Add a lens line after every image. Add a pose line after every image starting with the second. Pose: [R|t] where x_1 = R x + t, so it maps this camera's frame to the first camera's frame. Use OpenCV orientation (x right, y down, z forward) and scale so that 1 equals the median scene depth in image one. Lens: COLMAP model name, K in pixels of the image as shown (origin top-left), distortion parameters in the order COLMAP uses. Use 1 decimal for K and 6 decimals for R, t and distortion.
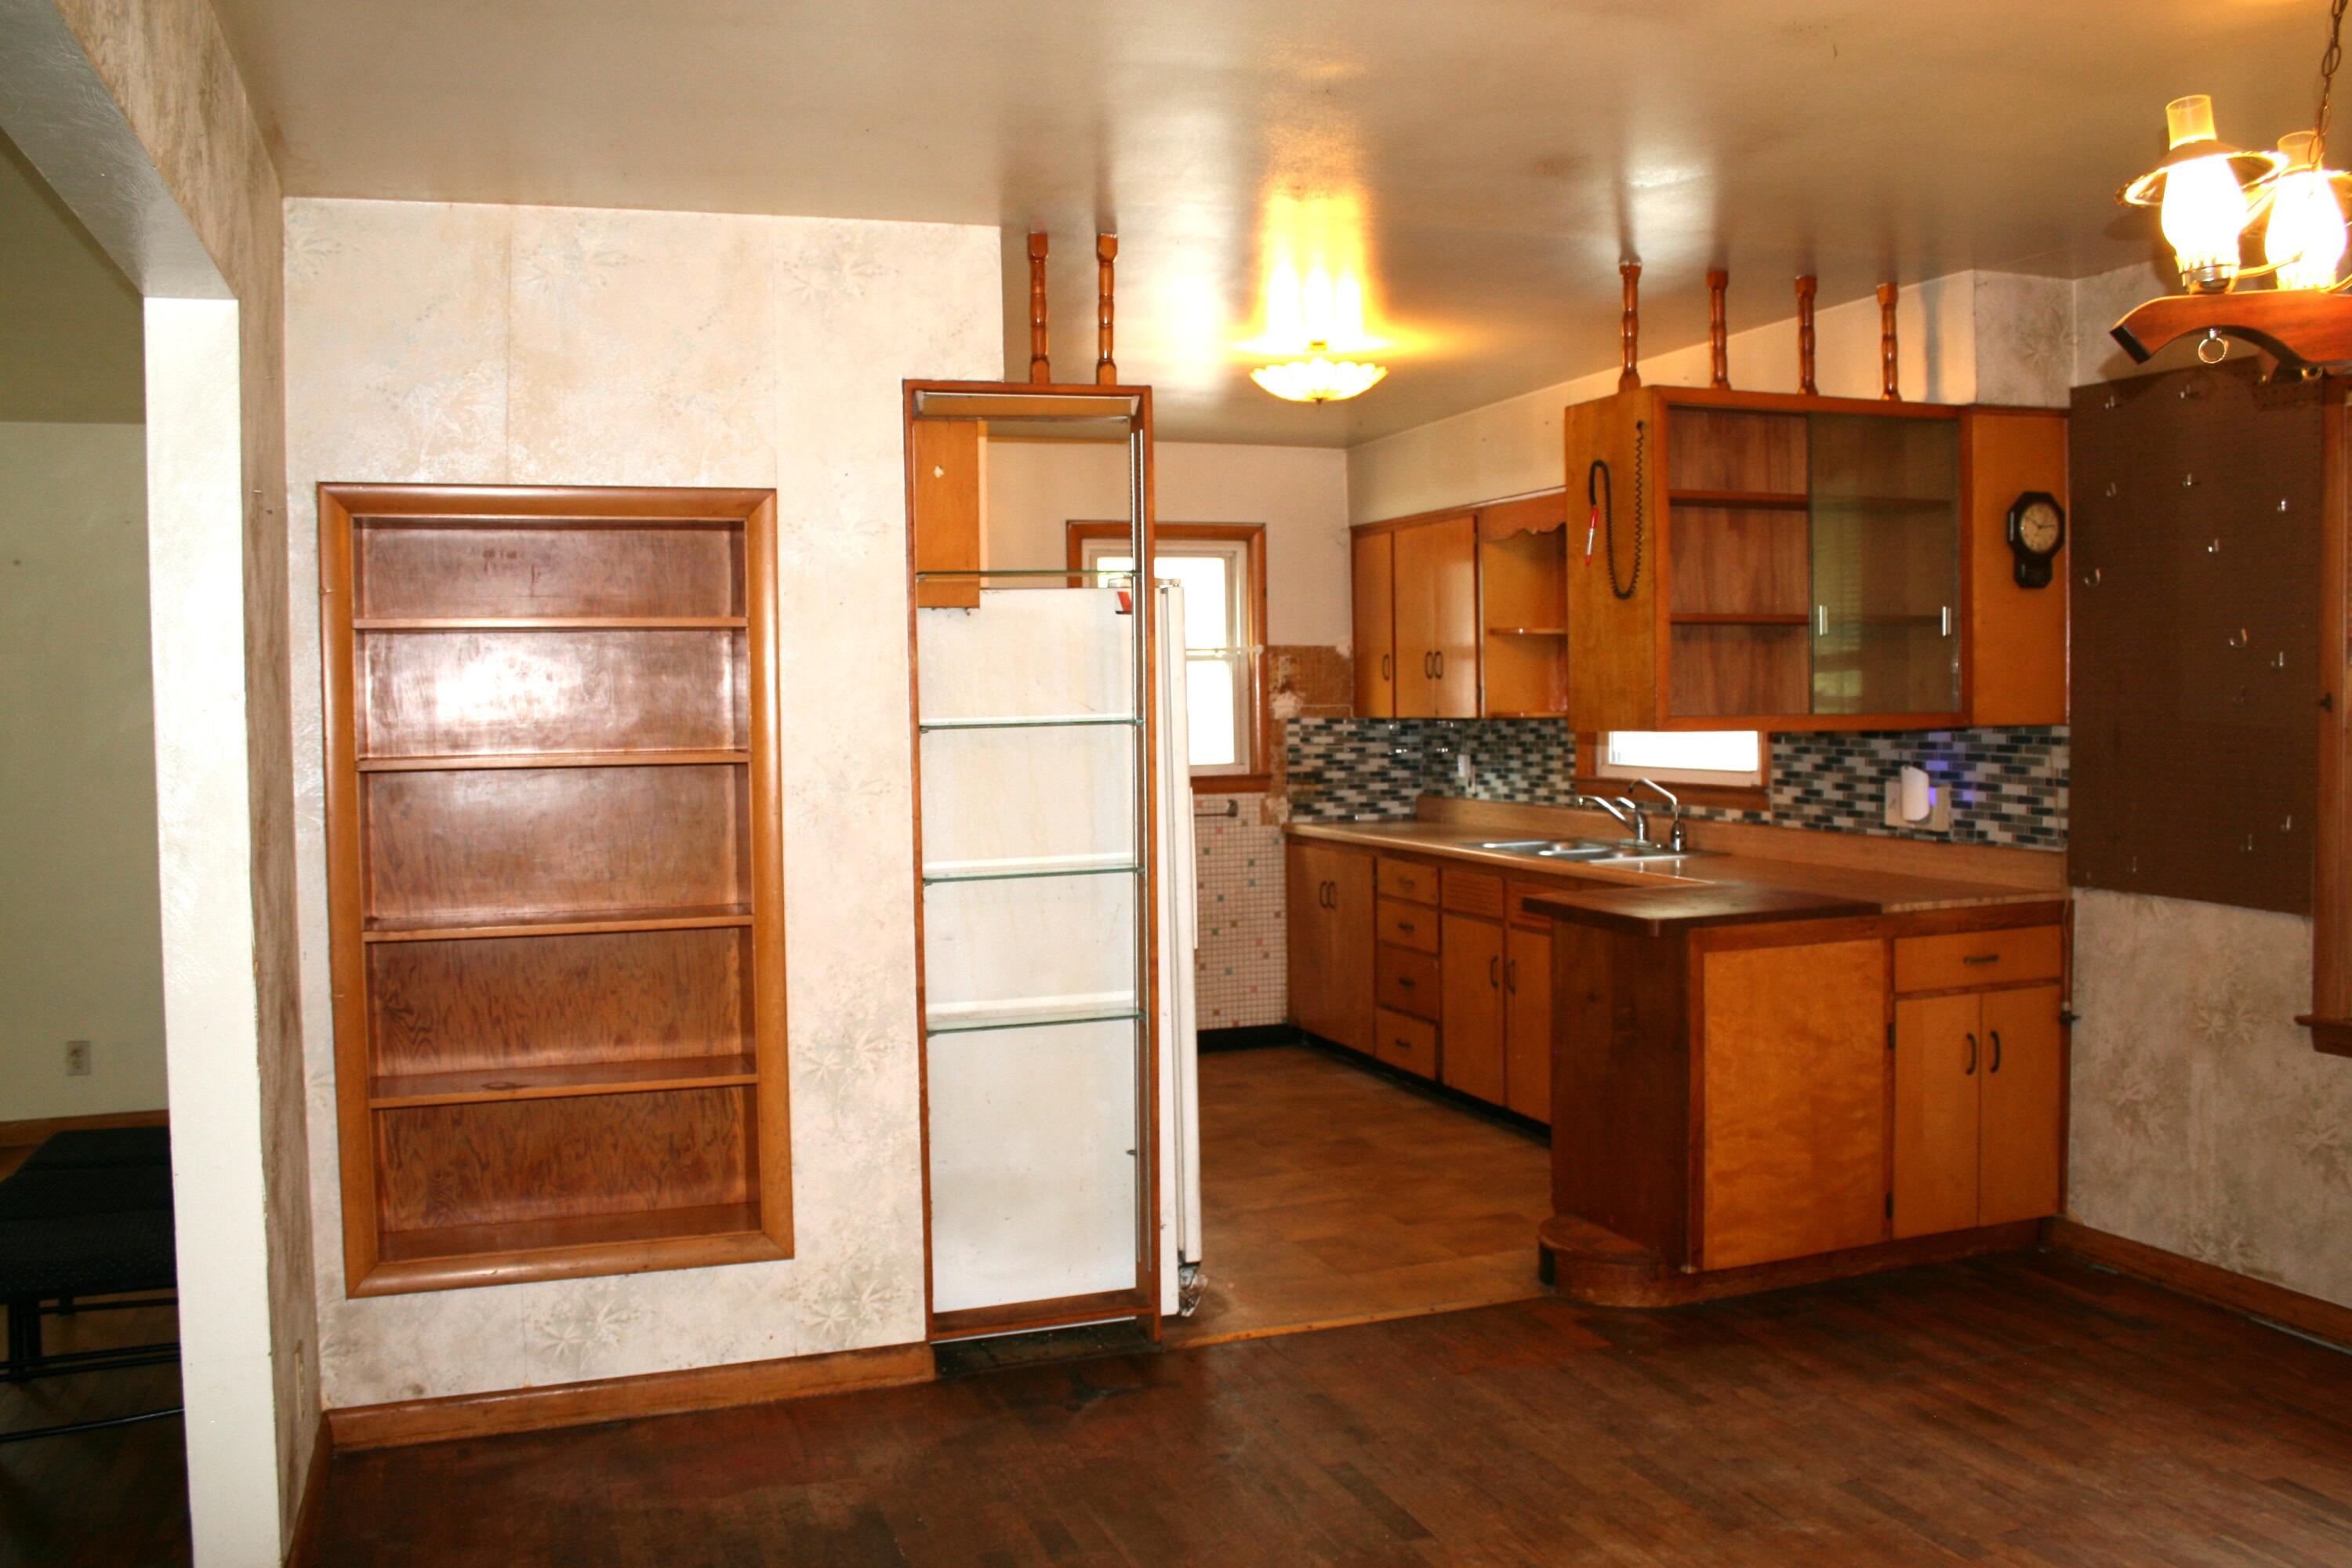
lens RADIAL K [[1975.8, 0, 1192.8], [0, 1975.8, 784.4], [0, 0, 1]] dist [-0.165551, 0.150726]
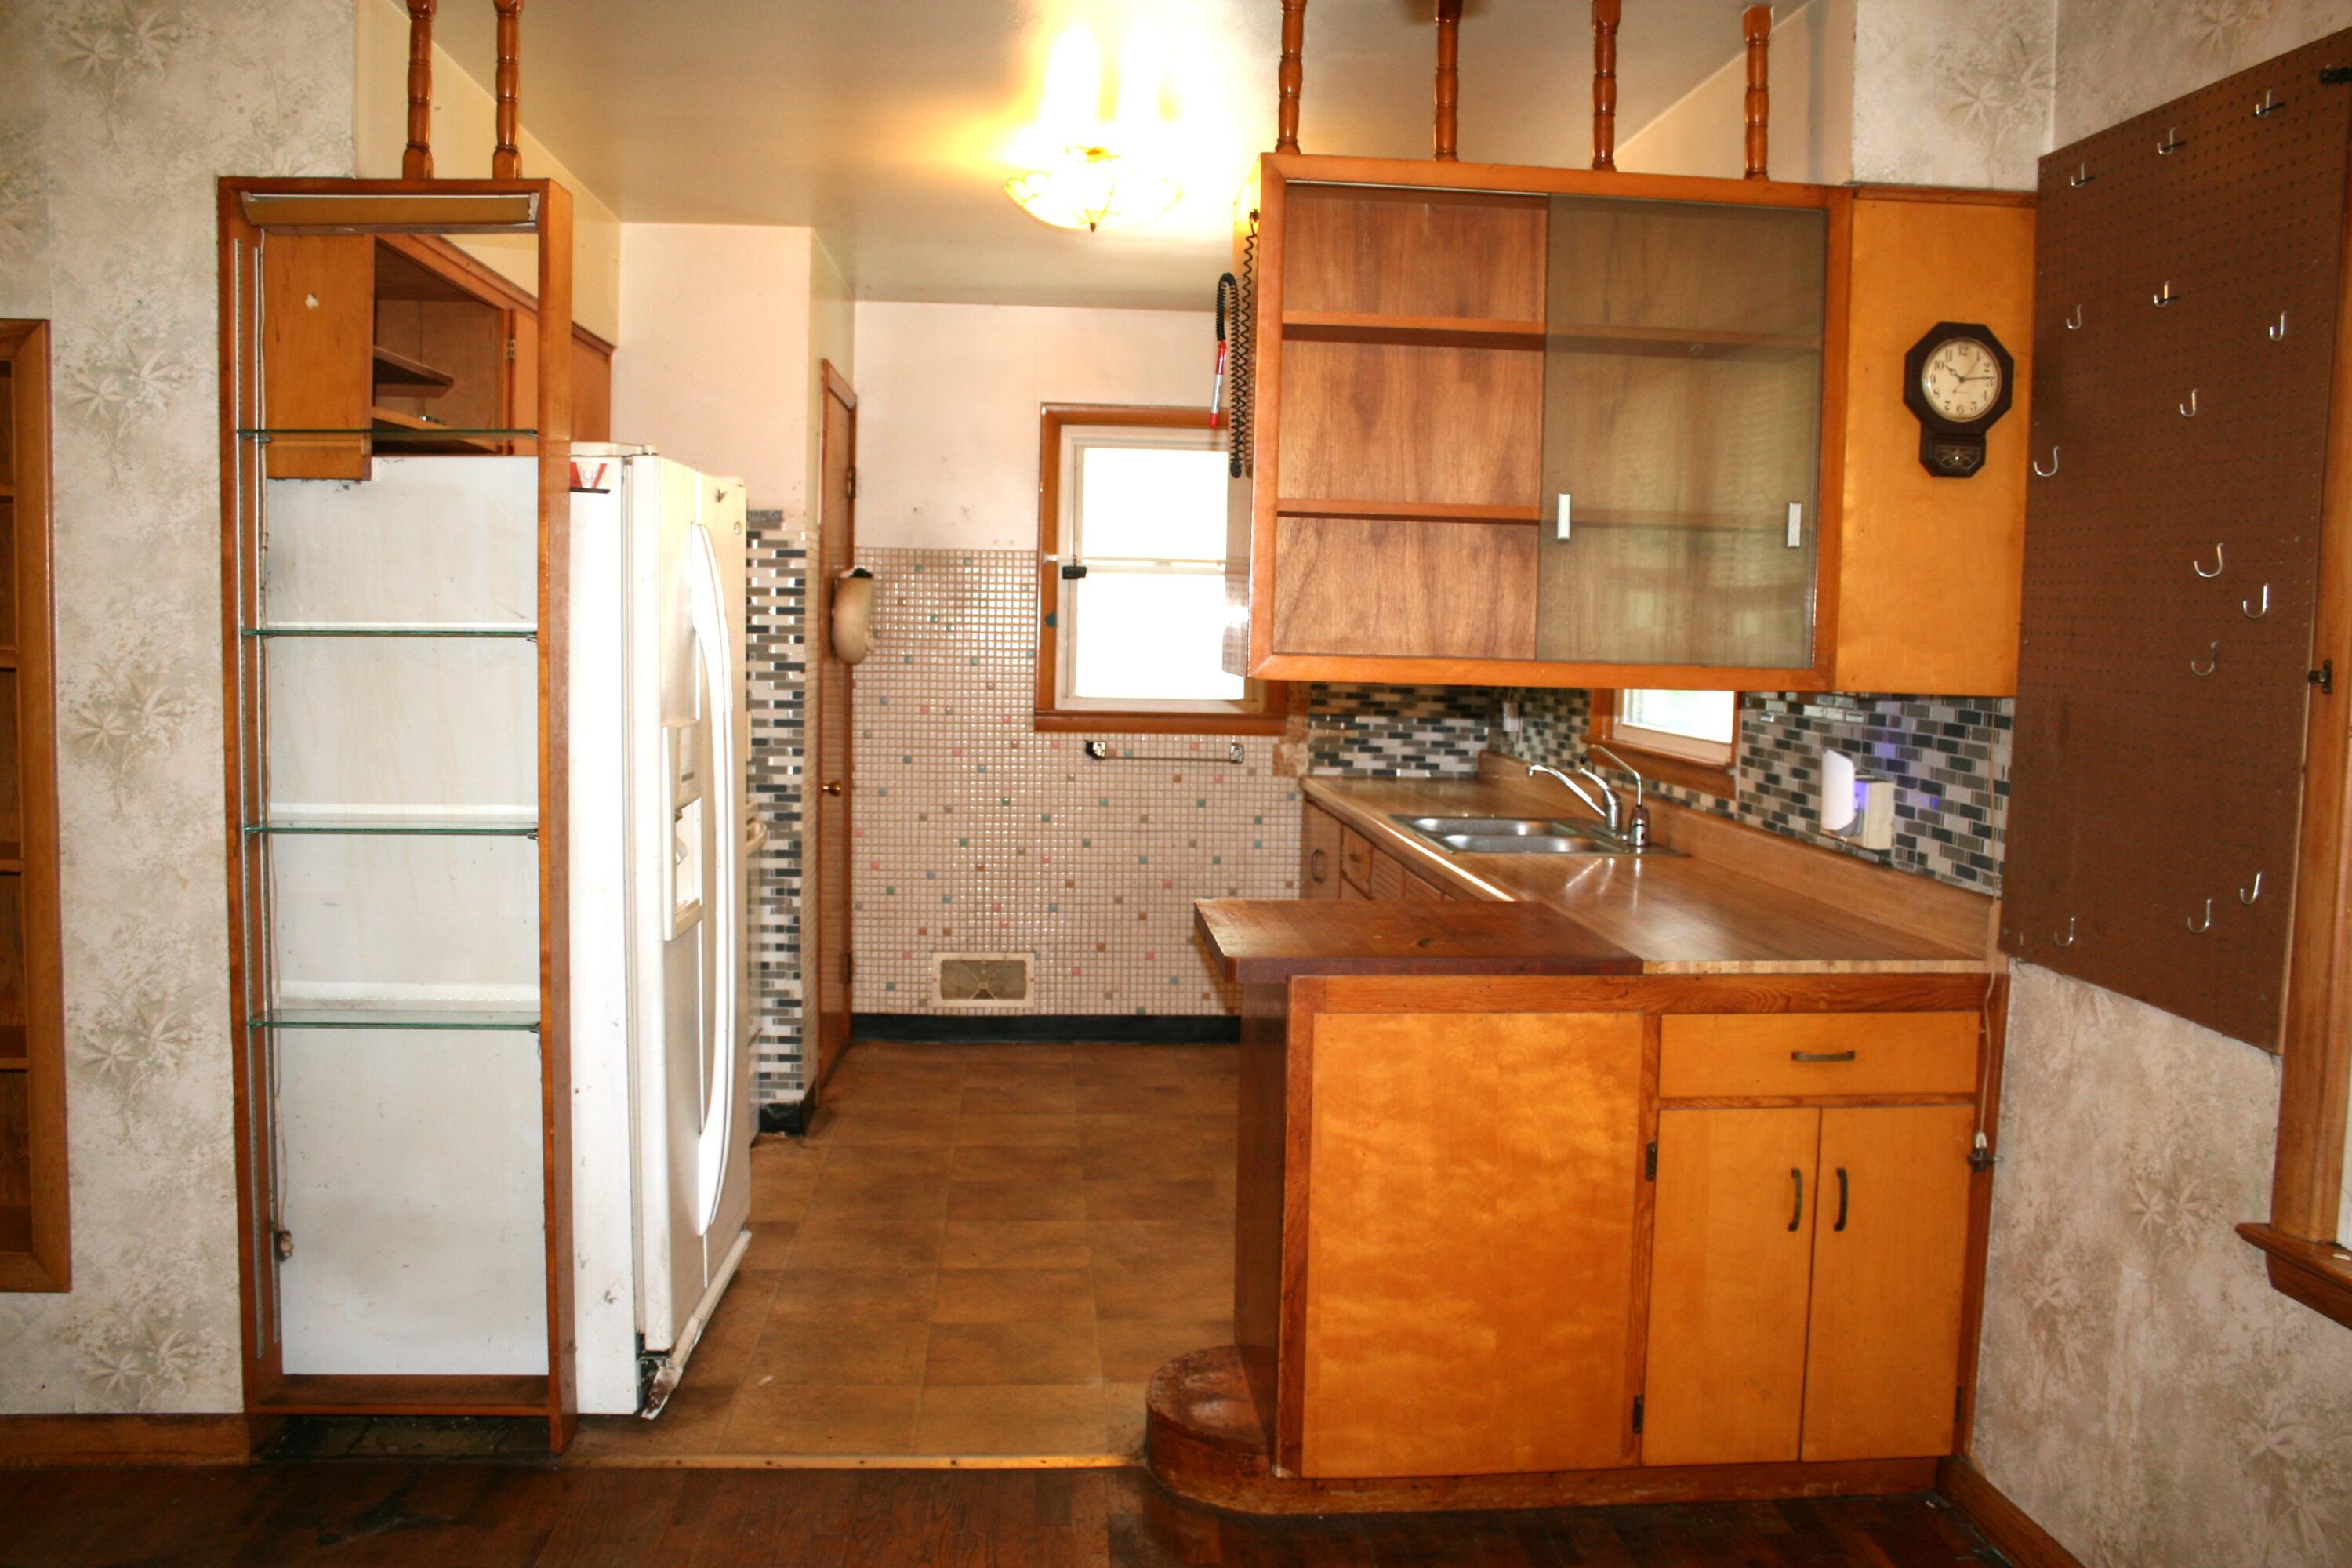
lens RADIAL K [[1975.8, 0, 1192.8], [0, 1975.8, 784.4], [0, 0, 1]] dist [-0.165551, 0.150726]
pose [[0.963641, 0.057953, -0.260839, 0.368516], [-0.048179, 0.997882, 0.043717, -0.017532], [0.262820, -0.029561, 0.964392, 0.324942]]
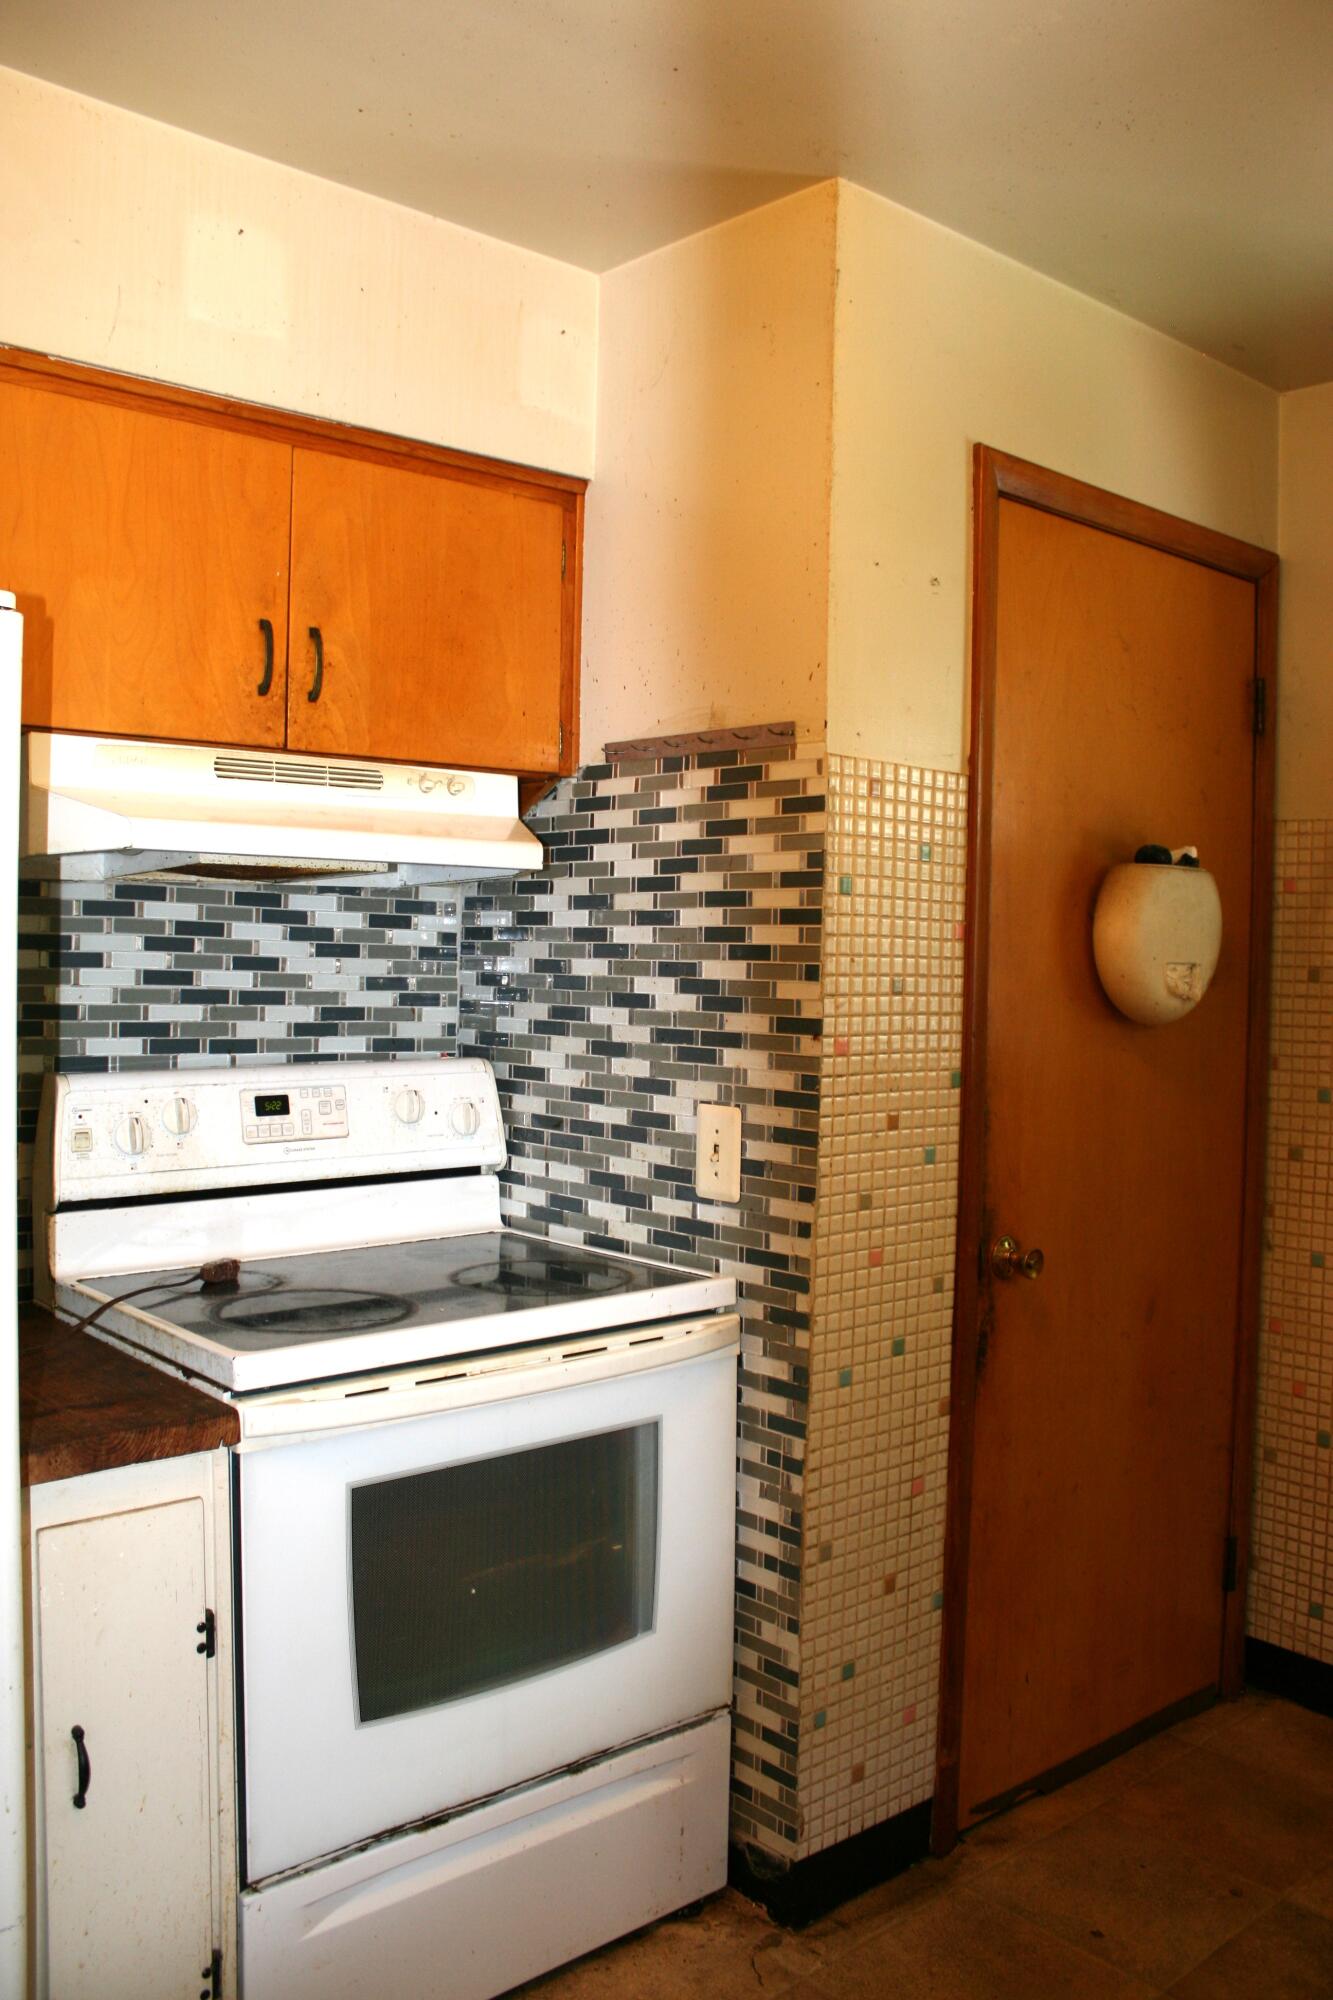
lens RADIAL K [[1680.1, 0, 657.5], [0, 1680.1, 979.8], [0, 0, 1]] dist [-0.165551, 0.150726]
pose [[0.370119, 0.040766, -0.928090, 0.289831], [-0.066979, 0.997608, 0.017109, -0.043200], [0.926567, 0.055830, 0.371964, 1.113102]]
